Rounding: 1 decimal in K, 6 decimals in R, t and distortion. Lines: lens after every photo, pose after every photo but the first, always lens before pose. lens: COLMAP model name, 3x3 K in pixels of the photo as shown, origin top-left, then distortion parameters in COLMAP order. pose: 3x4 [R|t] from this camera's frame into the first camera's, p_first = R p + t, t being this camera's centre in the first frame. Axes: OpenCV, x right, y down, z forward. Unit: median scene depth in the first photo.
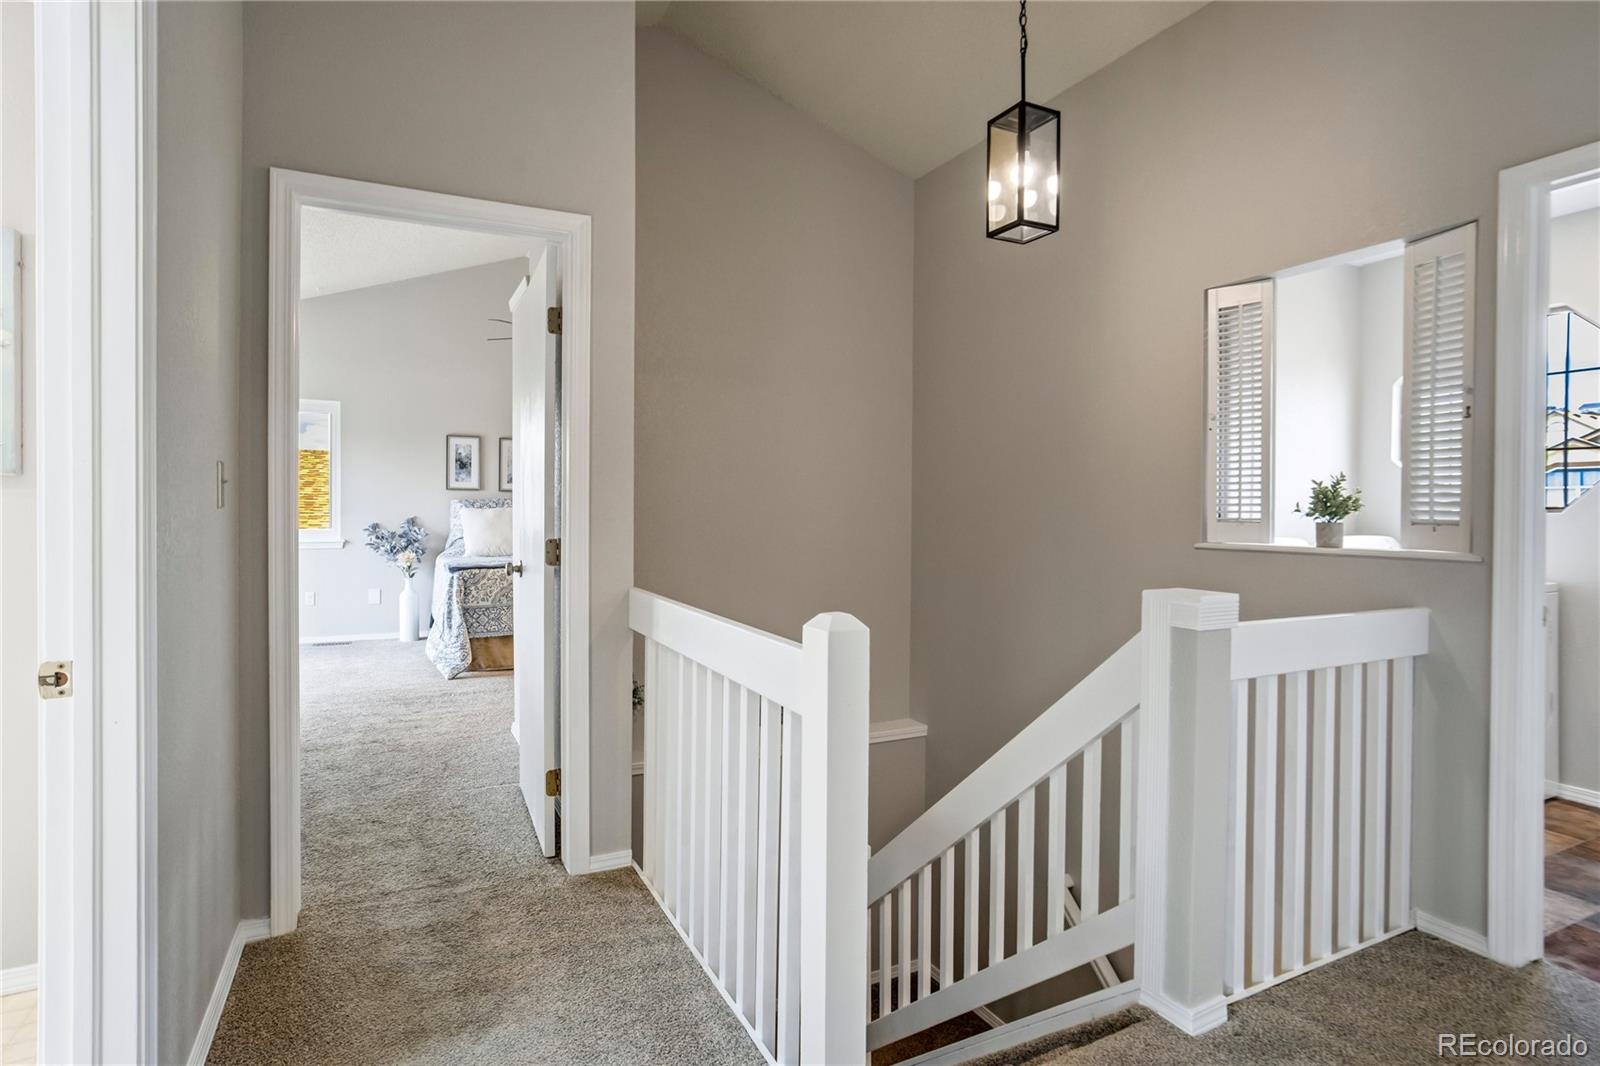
lens RADIAL K [[825.4, 0, 755.9], [0, 825.4, 516.0], [0, 0, 1]] dist [-0.008007, 0.000994]
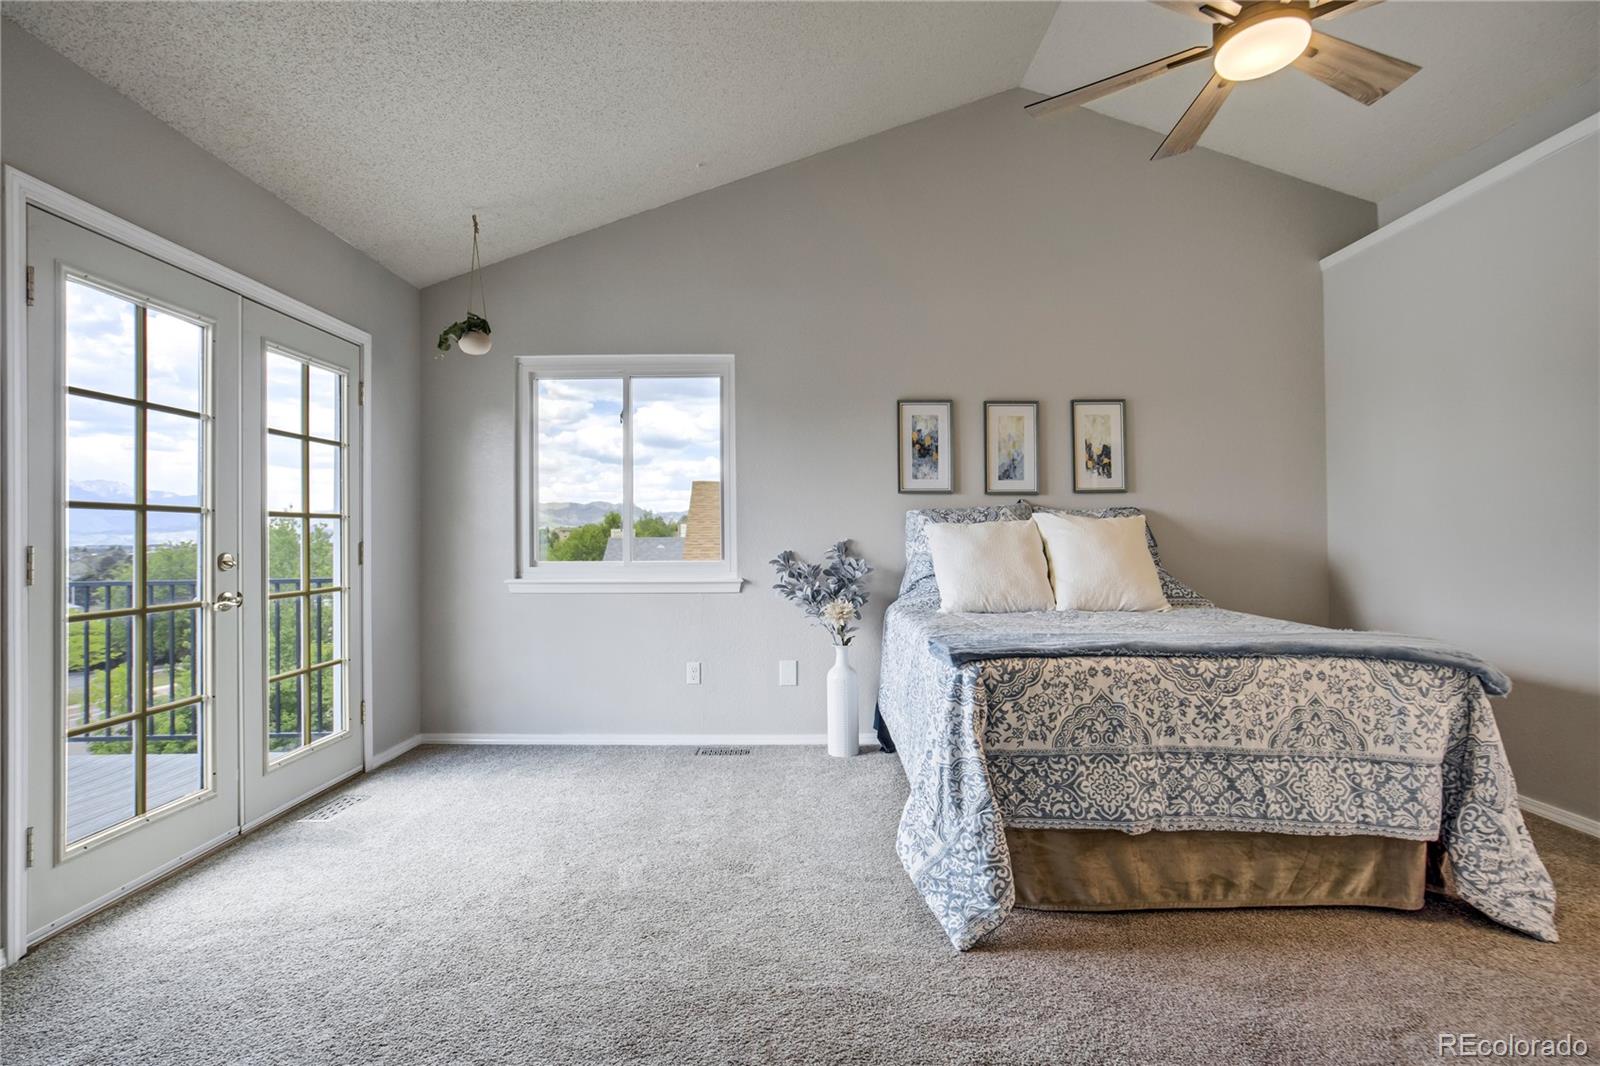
lens RADIAL K [[744.5, 0, 800.3], [0, 744.5, 537.1], [0, 0, 1]] dist [-0.025904, 0.008472]
pose [[0.912967, -0.015723, -0.407730, -0.284488], [0.008588, 0.999776, -0.019324, 0.011073], [0.407943, 0.014141, 0.912898, 0.621619]]
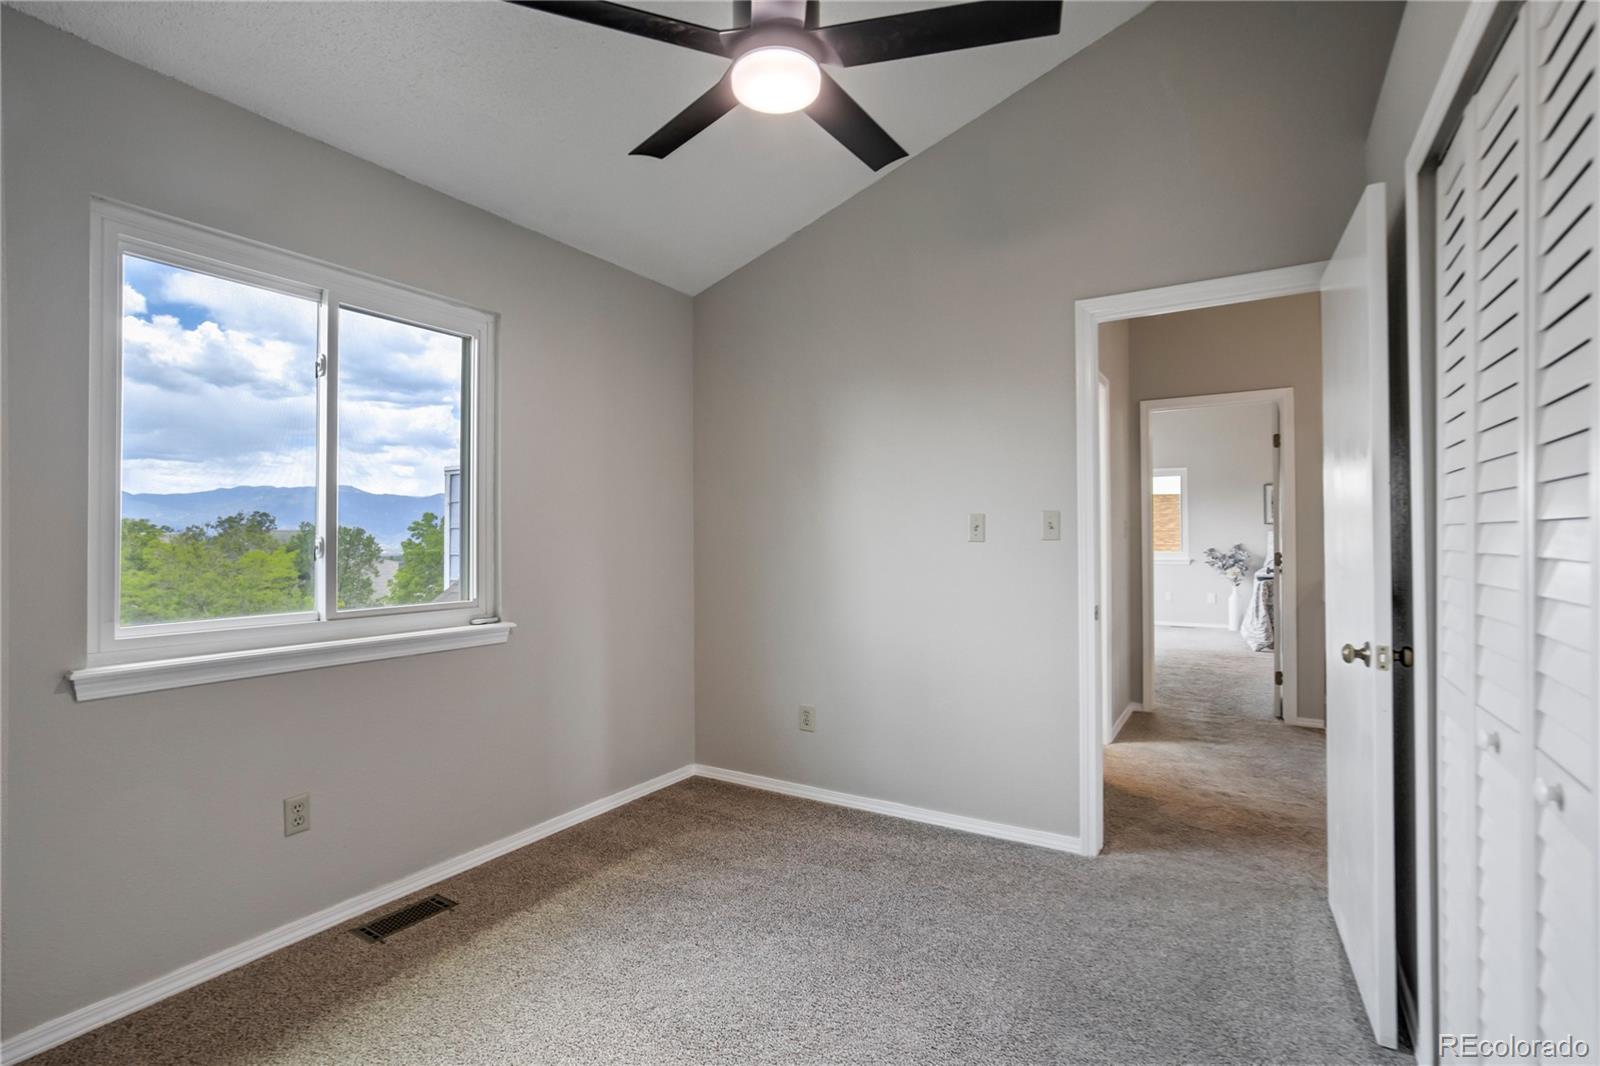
lens RADIAL K [[744.5, 0, 805.2], [0, 744.5, 531.4], [0, 0, 1]] dist [-0.025904, 0.008472]
pose [[0.568854, -0.015070, -0.822300, 0.256238], [-0.001199, 0.999816, -0.019152, 0.006324], [0.822437, 0.011881, 0.568732, -0.421642]]
